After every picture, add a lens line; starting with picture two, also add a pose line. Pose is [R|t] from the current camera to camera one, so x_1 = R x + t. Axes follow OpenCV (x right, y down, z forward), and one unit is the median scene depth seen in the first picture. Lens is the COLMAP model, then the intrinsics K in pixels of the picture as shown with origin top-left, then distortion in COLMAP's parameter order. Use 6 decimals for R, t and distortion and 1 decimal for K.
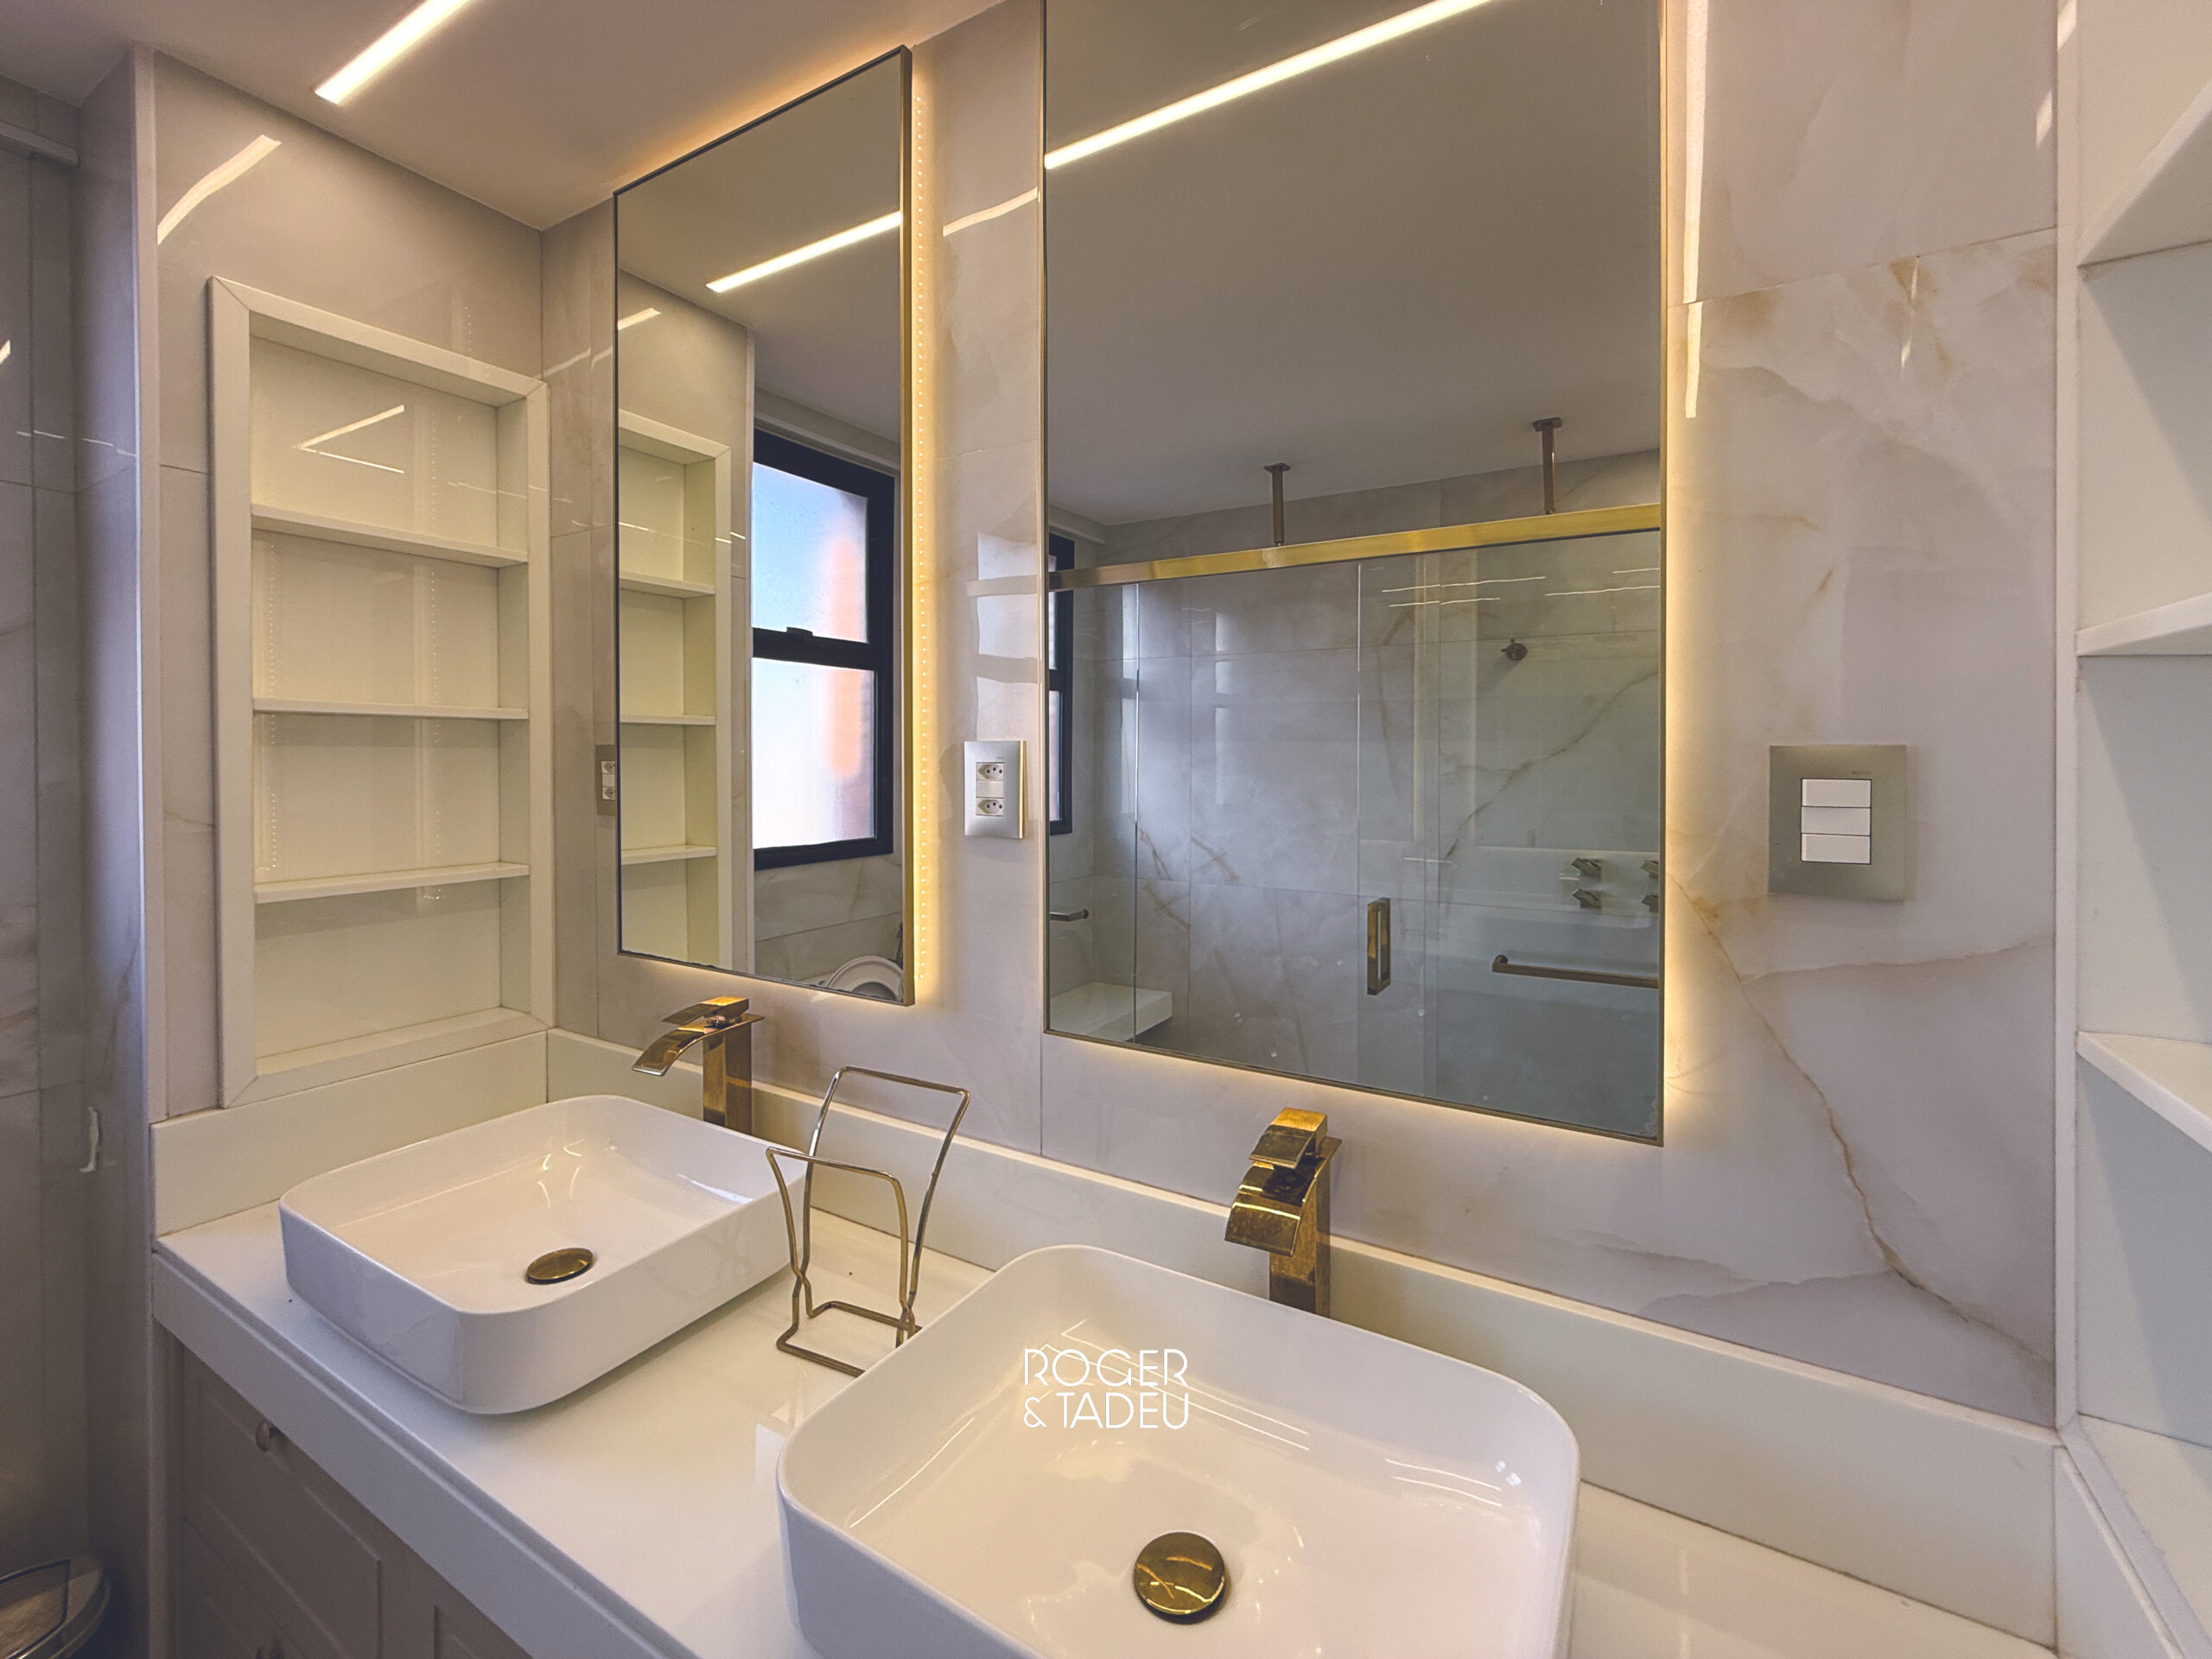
lens RADIAL K [[828.6, 0, 1108.2], [0, 828.6, 776.6], [0, 0, 1]] dist [-0.000194, -0.000090]
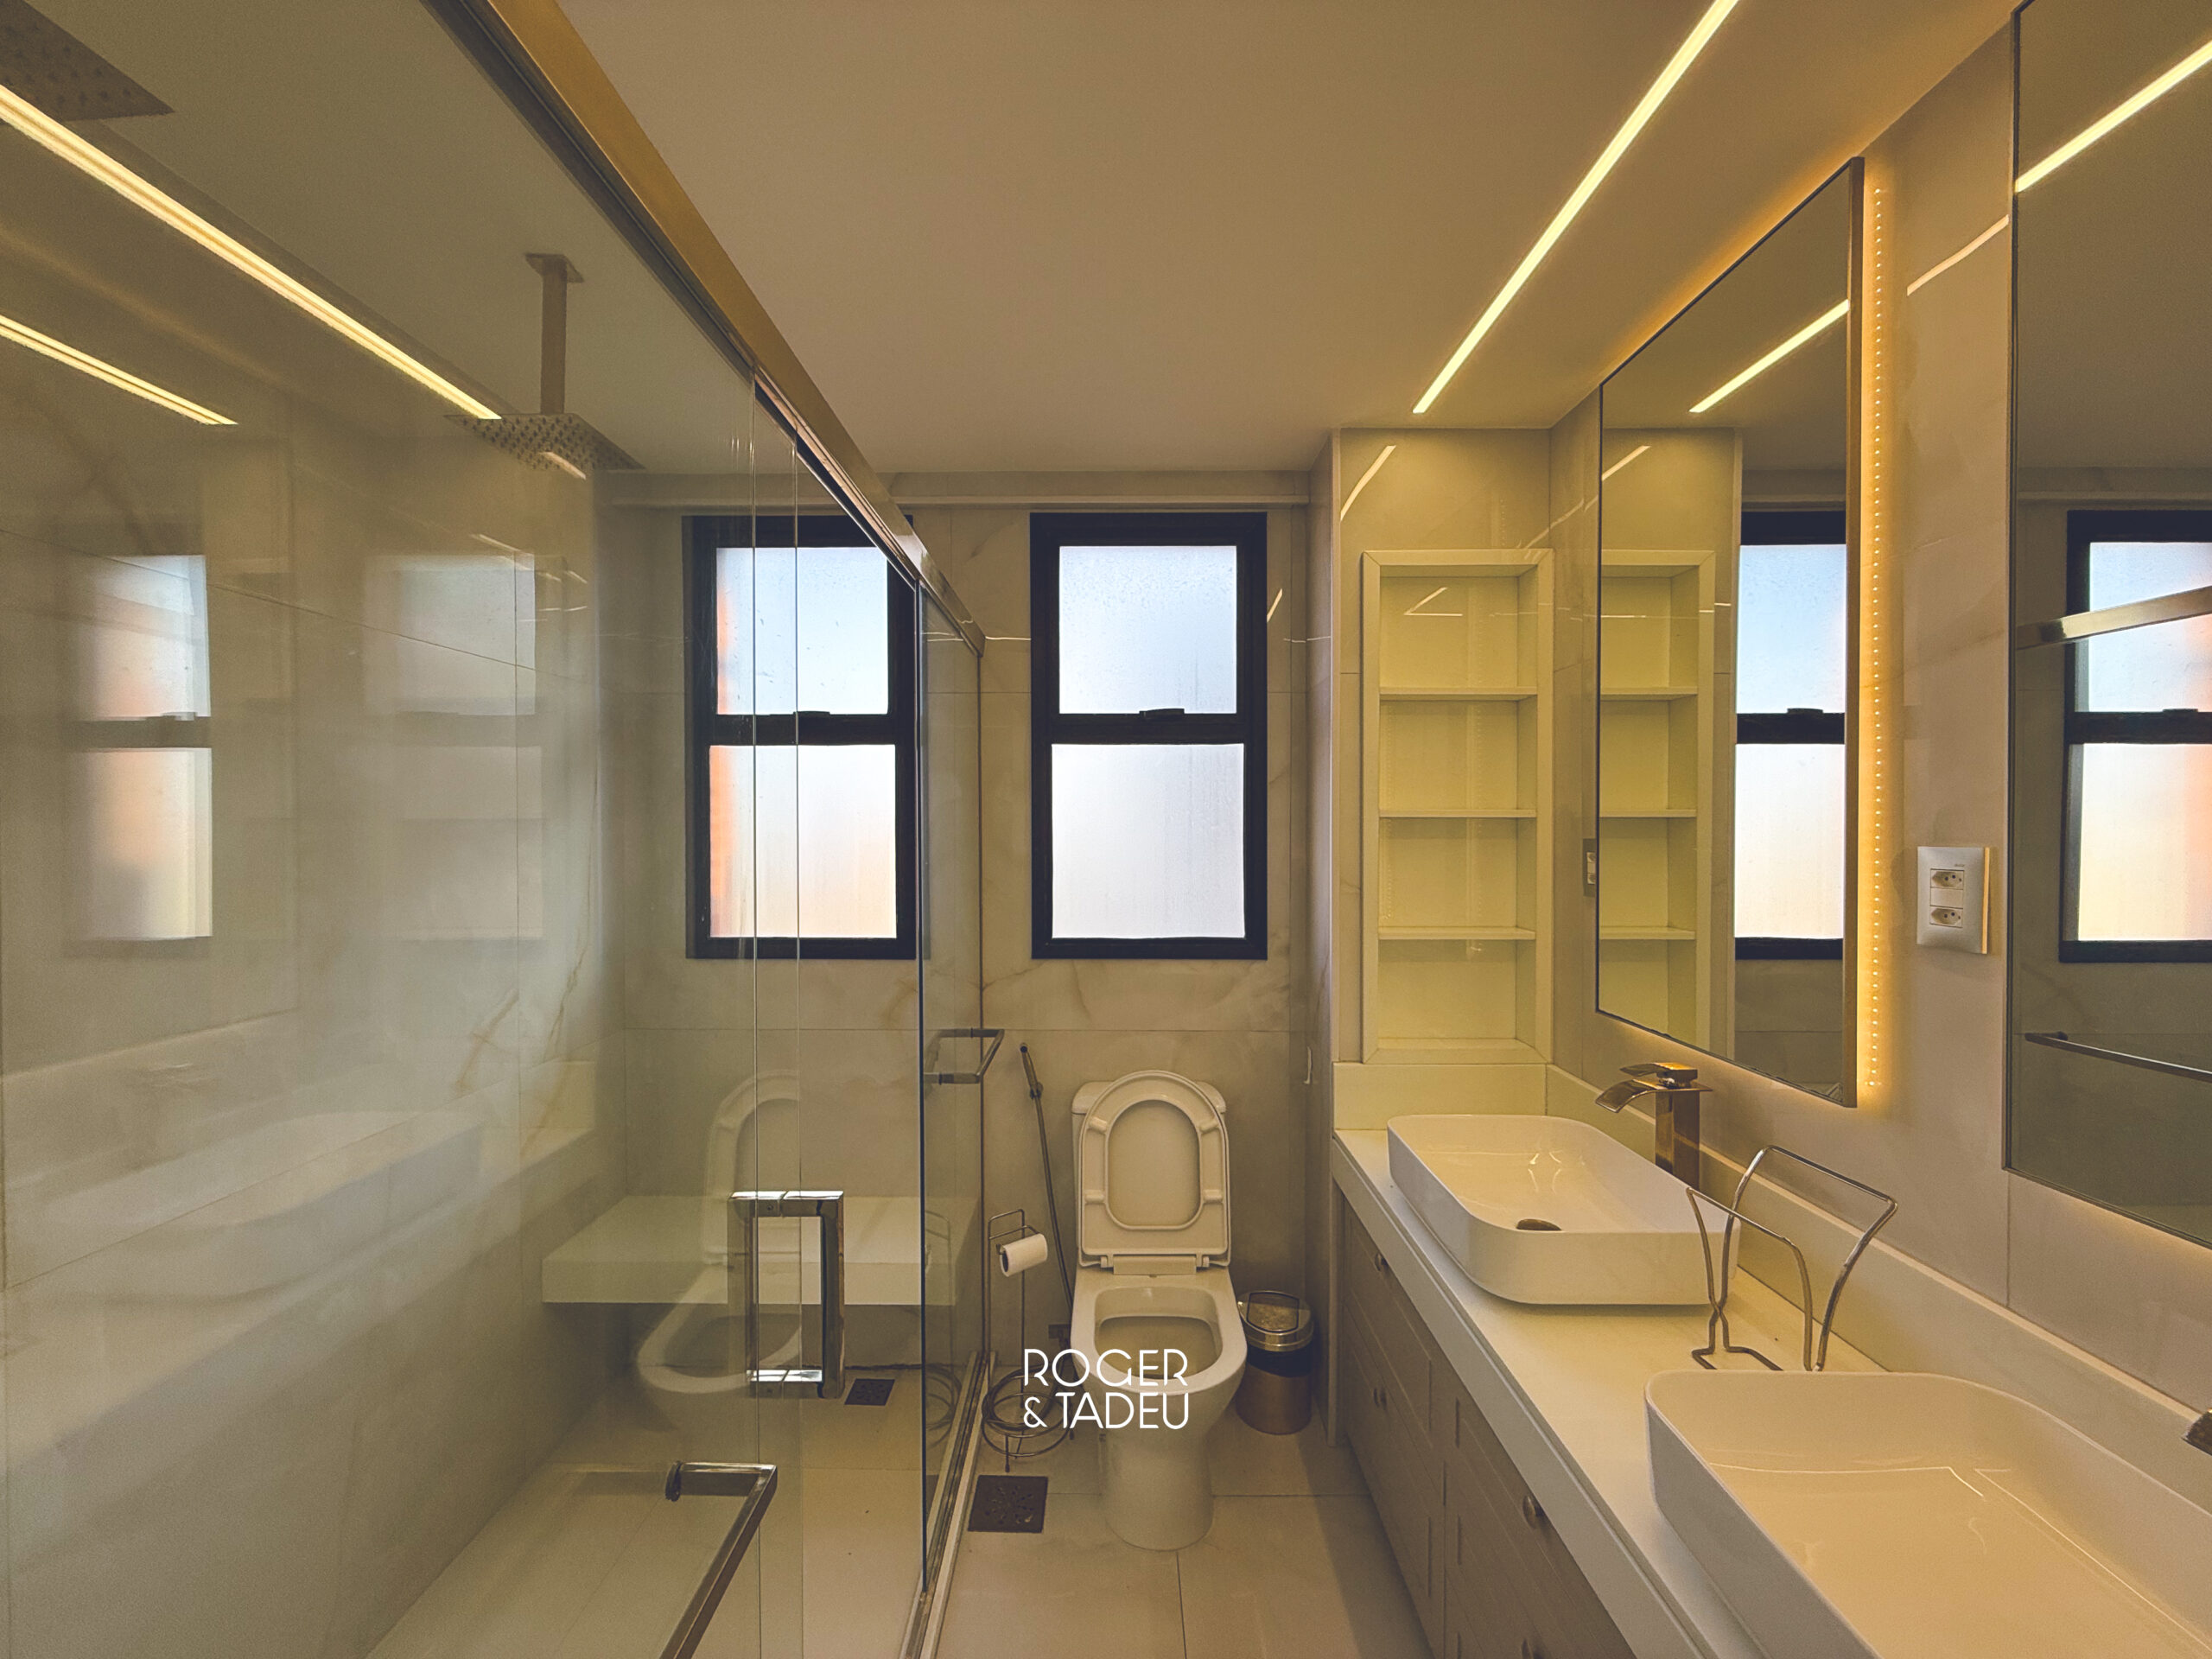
lens RADIAL K [[893.1, 0, 1107.2], [0, 893.1, 841.4], [0, 0, 1]] dist [0.000463, 0.000057]
pose [[0.454370, 0.006549, -0.890789, 0.267783], [-0.009566, 0.999951, 0.002472, -0.034887], [0.890762, 0.007398, 0.454410, -0.253898]]
